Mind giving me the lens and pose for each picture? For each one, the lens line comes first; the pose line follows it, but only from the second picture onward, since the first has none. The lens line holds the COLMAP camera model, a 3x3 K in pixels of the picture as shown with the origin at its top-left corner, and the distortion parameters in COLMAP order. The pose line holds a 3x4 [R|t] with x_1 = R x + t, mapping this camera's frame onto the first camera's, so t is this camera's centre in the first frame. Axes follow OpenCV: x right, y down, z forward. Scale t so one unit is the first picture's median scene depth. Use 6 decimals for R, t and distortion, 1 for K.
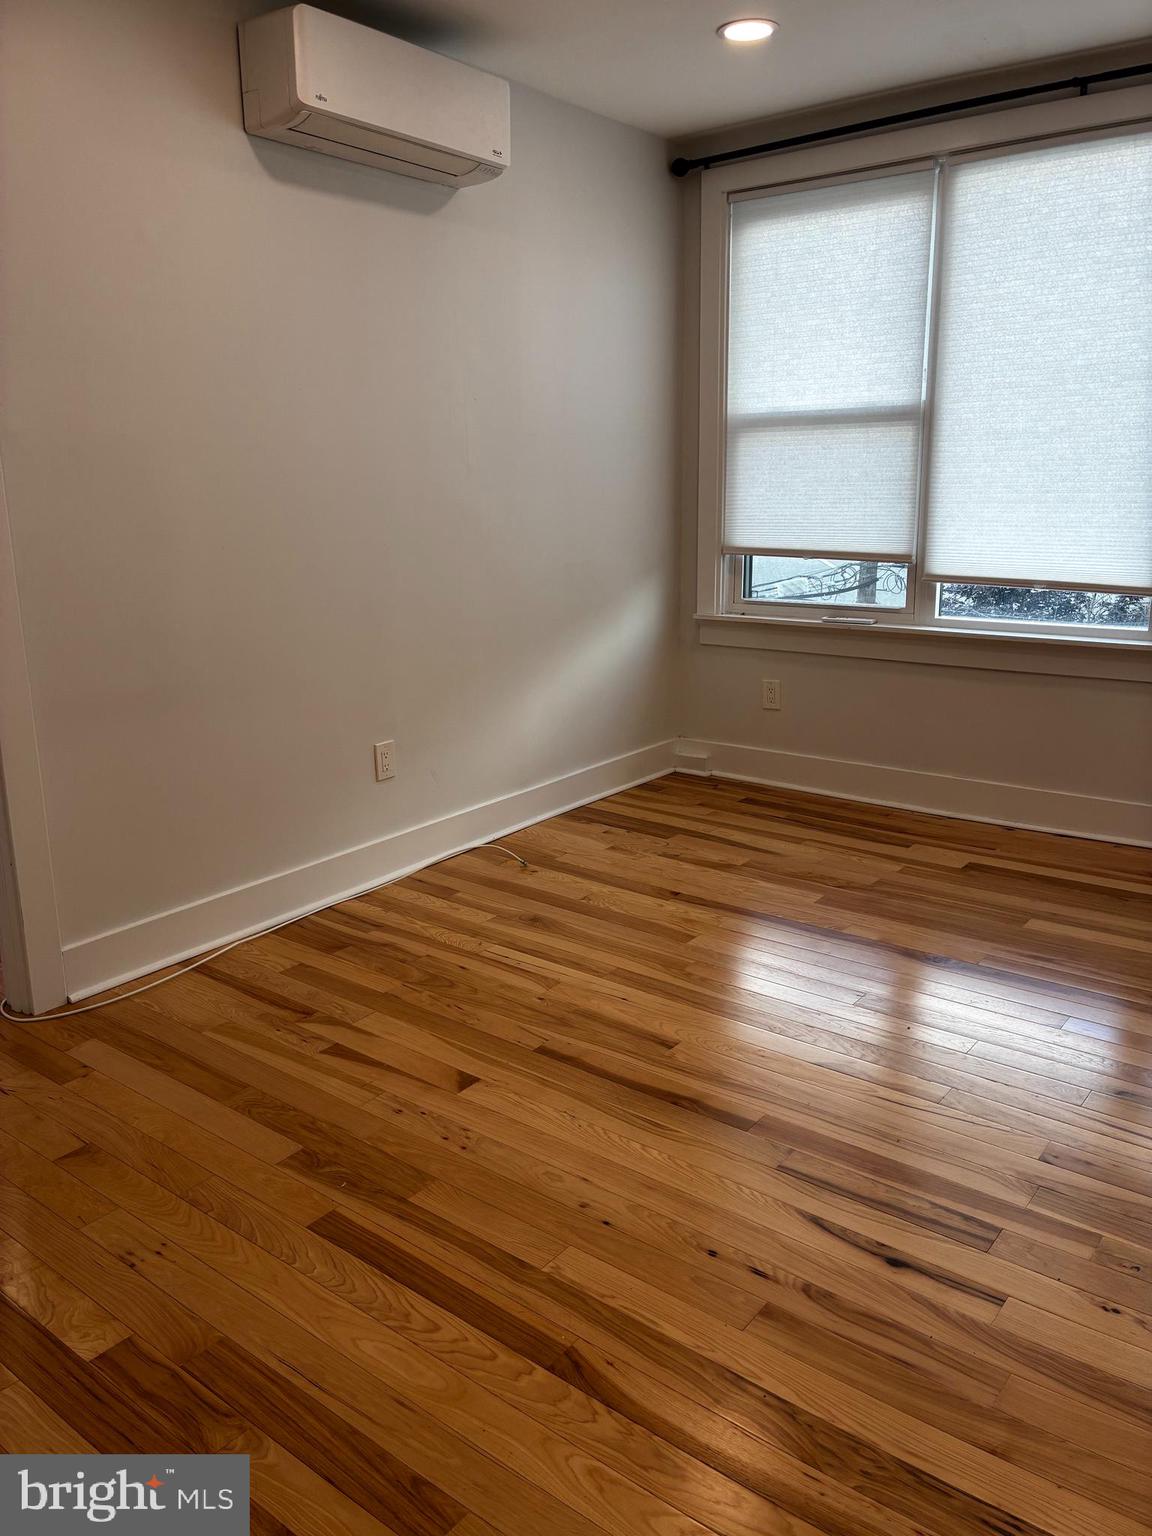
lens RADIAL K [[1165.8, 0, 565.3], [0, 1165.8, 744.1], [0, 0, 1]] dist [0.045197, -0.046795]
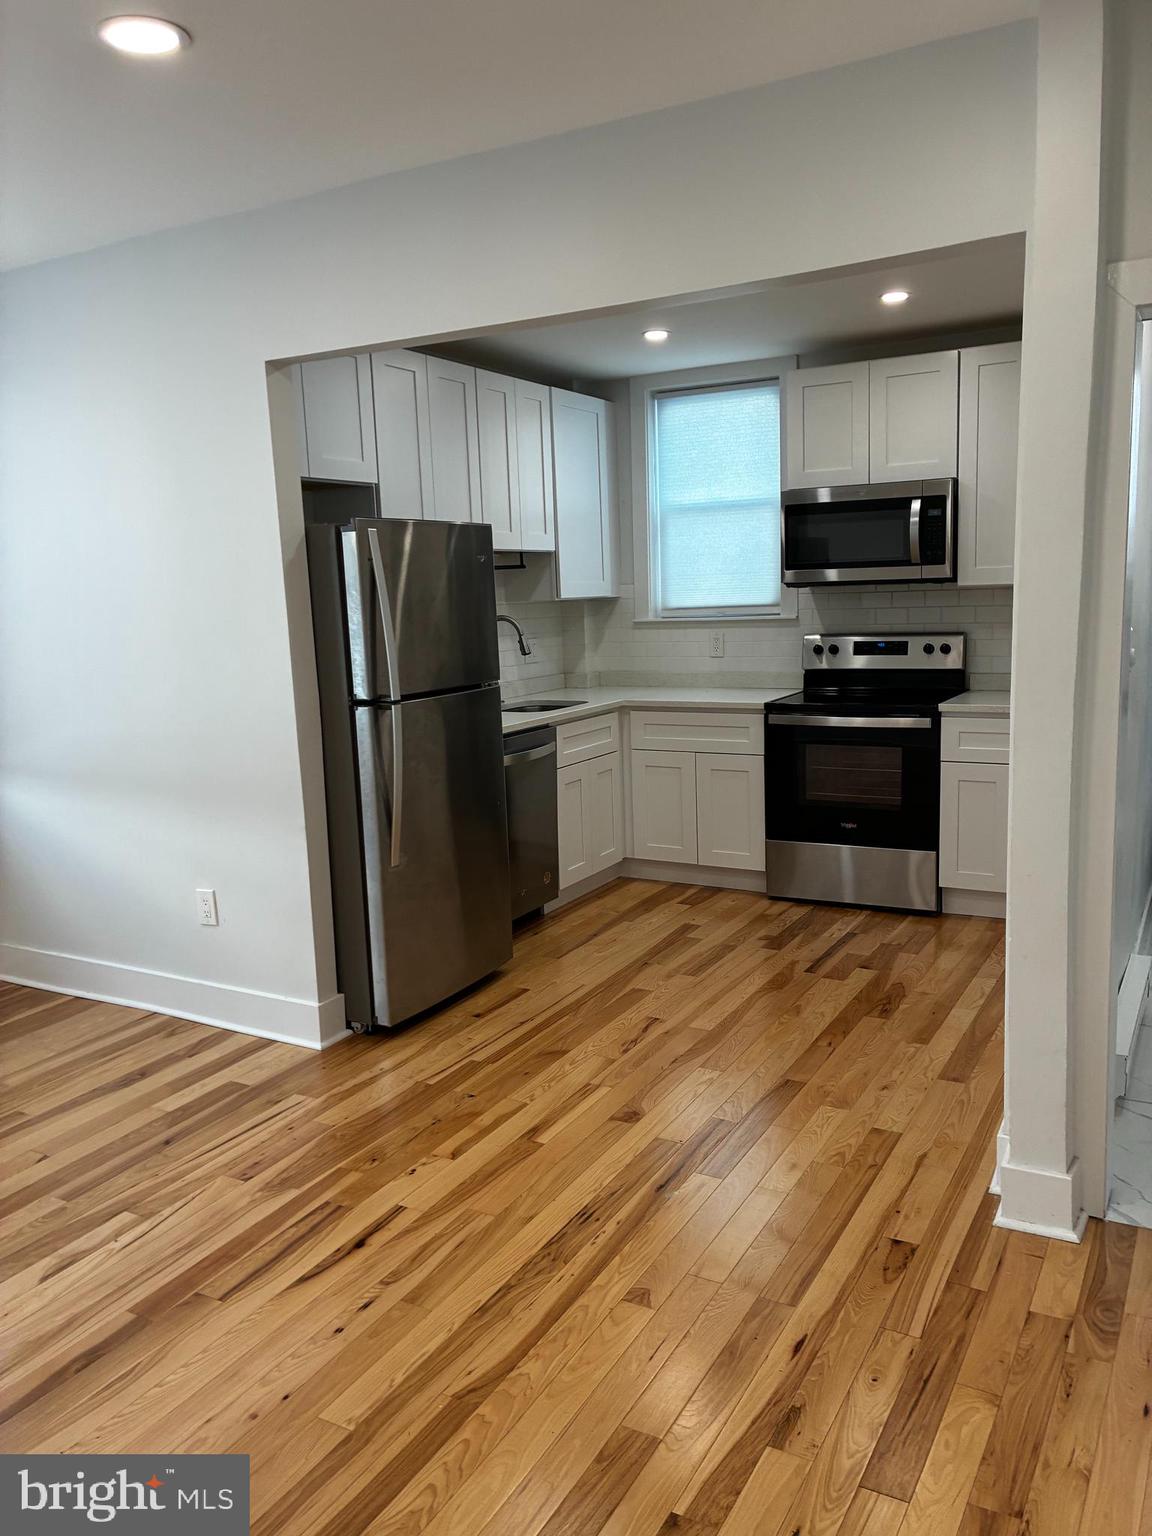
lens RADIAL K [[1165.8, 0, 595.9], [0, 1165.8, 771.2], [0, 0, 1]] dist [0.045197, -0.046795]
pose [[-0.159043, -0.135332, 0.977952, -0.767752], [0.258329, 0.950345, 0.173523, -0.180672], [-0.952875, 0.280231, -0.116186, 0.574724]]
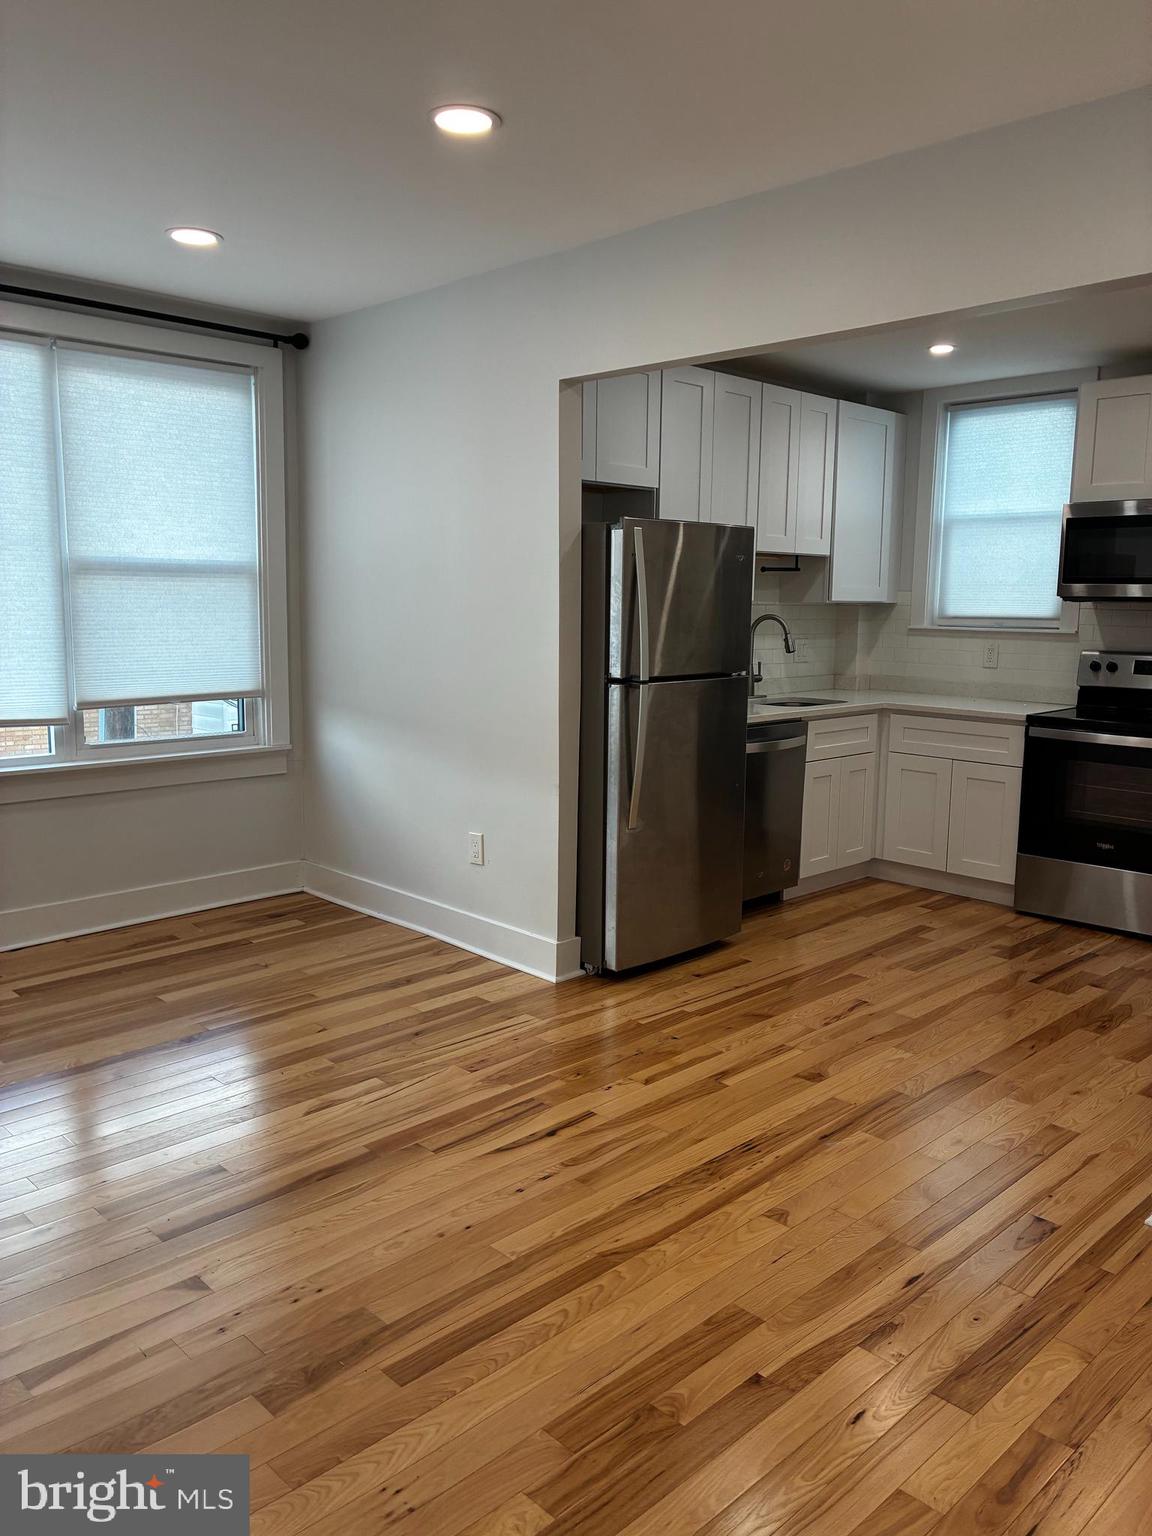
lens RADIAL K [[1165.8, 0, 582.6], [0, 1165.8, 760.7], [0, 0, 1]] dist [0.045197, -0.046795]
pose [[0.125871, -0.121624, 0.984563, -0.915996], [0.208730, 0.973487, 0.093571, -0.138860], [-0.969839, 0.193729, 0.147921, 0.485992]]
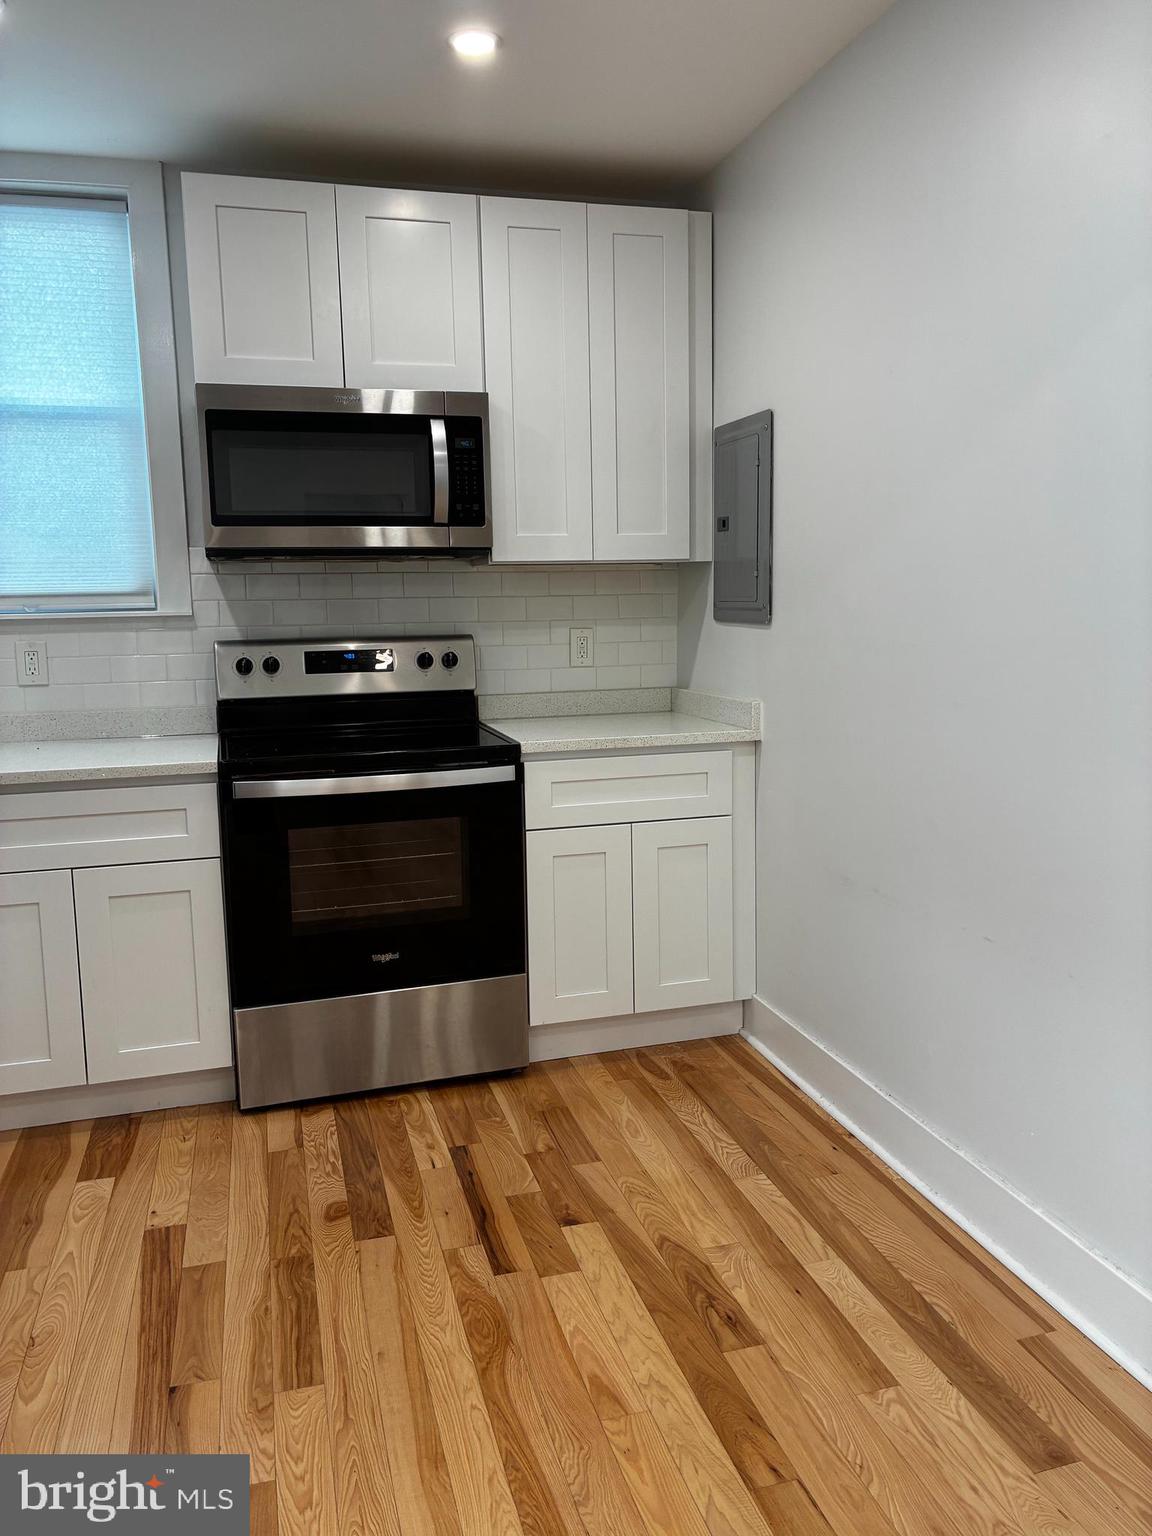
lens RADIAL K [[1165.8, 0, 588.2], [0, 1165.8, 747.9], [0, 0, 1]] dist [0.045197, -0.046795]
pose [[-0.810885, -0.045655, 0.583422, 0.252720], [0.162570, 0.940137, 0.299521, -0.153833], [-0.562171, 0.337724, -0.754921, 0.661785]]
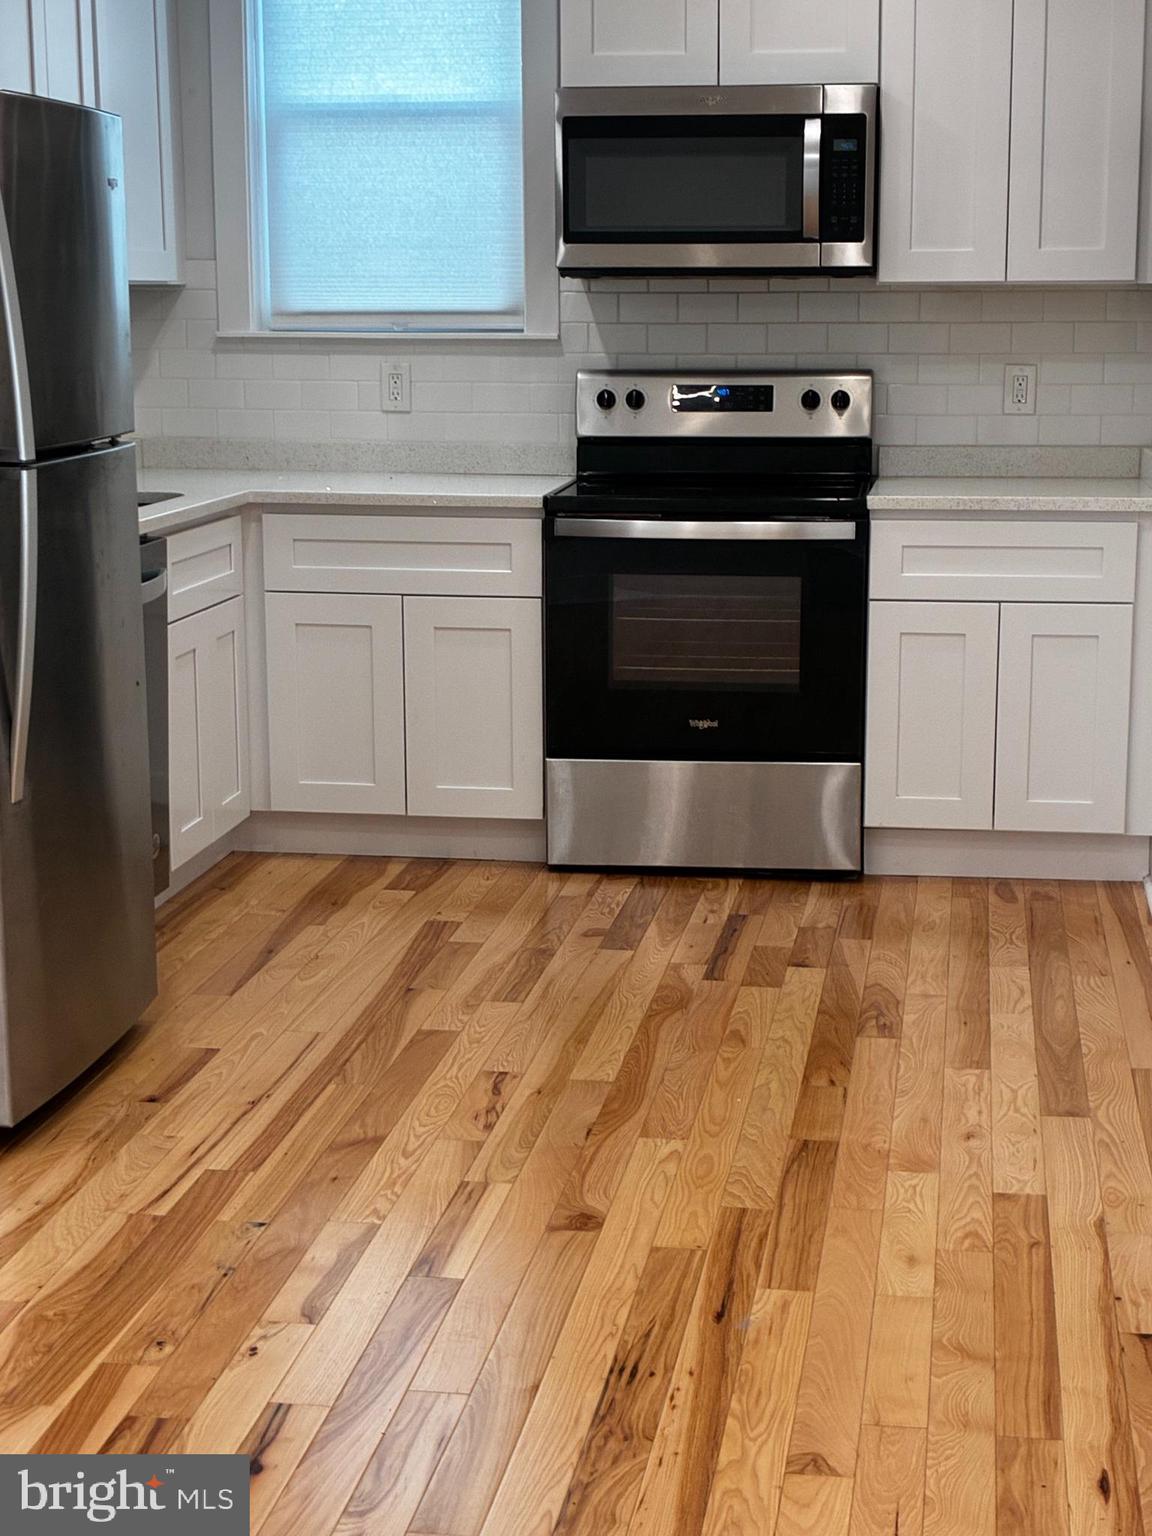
lens RADIAL K [[2437.5, 0, 620.7], [0, 2437.5, 789.5], [0, 0, 1]] dist [0.071929, 0.000000]
pose [[-0.500727, -0.156676, 0.851308, -0.785306], [0.204116, 0.934377, 0.292022, -0.250877], [-0.841195, 0.319989, -0.435888, 1.020613]]
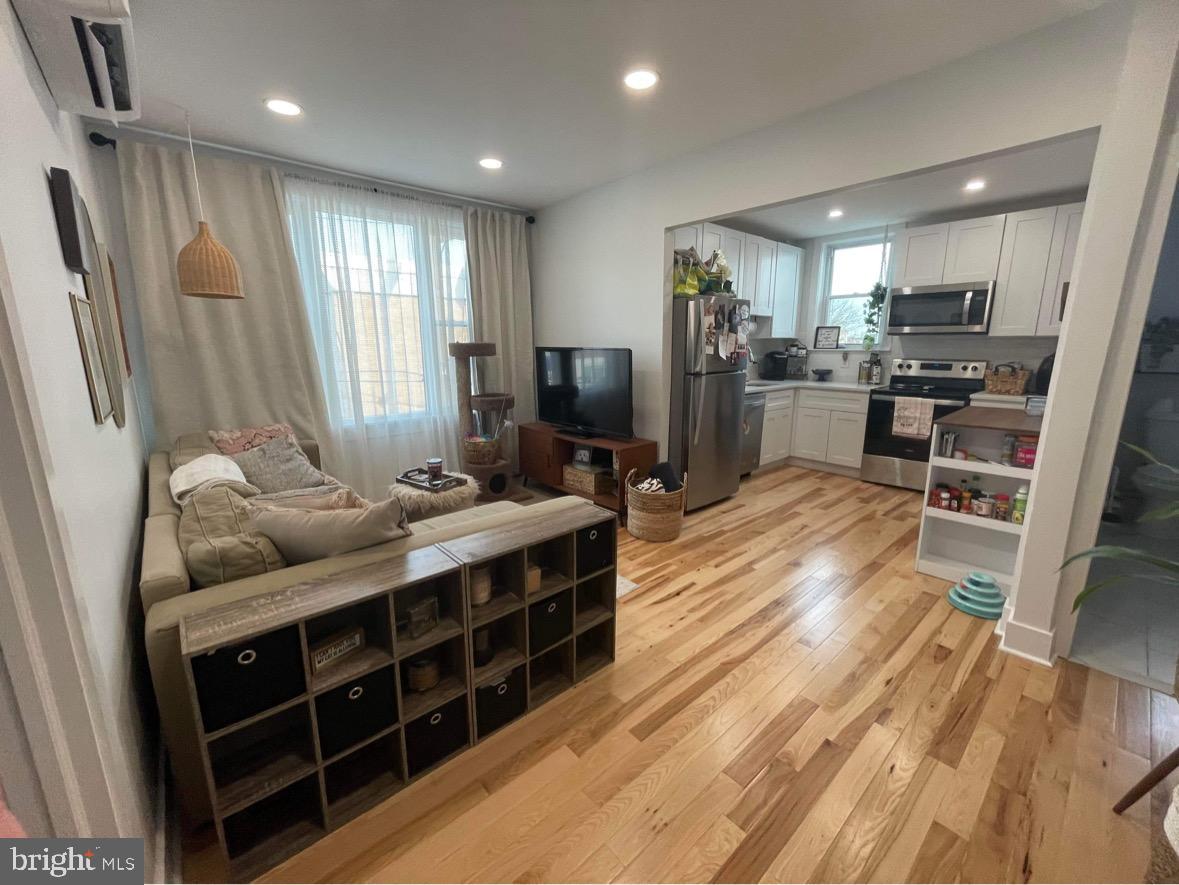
lens RADIAL K [[474.6, 0, 592.6], [0, 474.6, 442.0], [0, 0, 1]] dist [-0.001103, -0.001008]
pose [[0.183924, -0.186537, 0.965078, -0.728525], [0.221115, 0.964515, 0.144288, -0.157520], [-0.957747, 0.186855, 0.218644, 0.661717]]
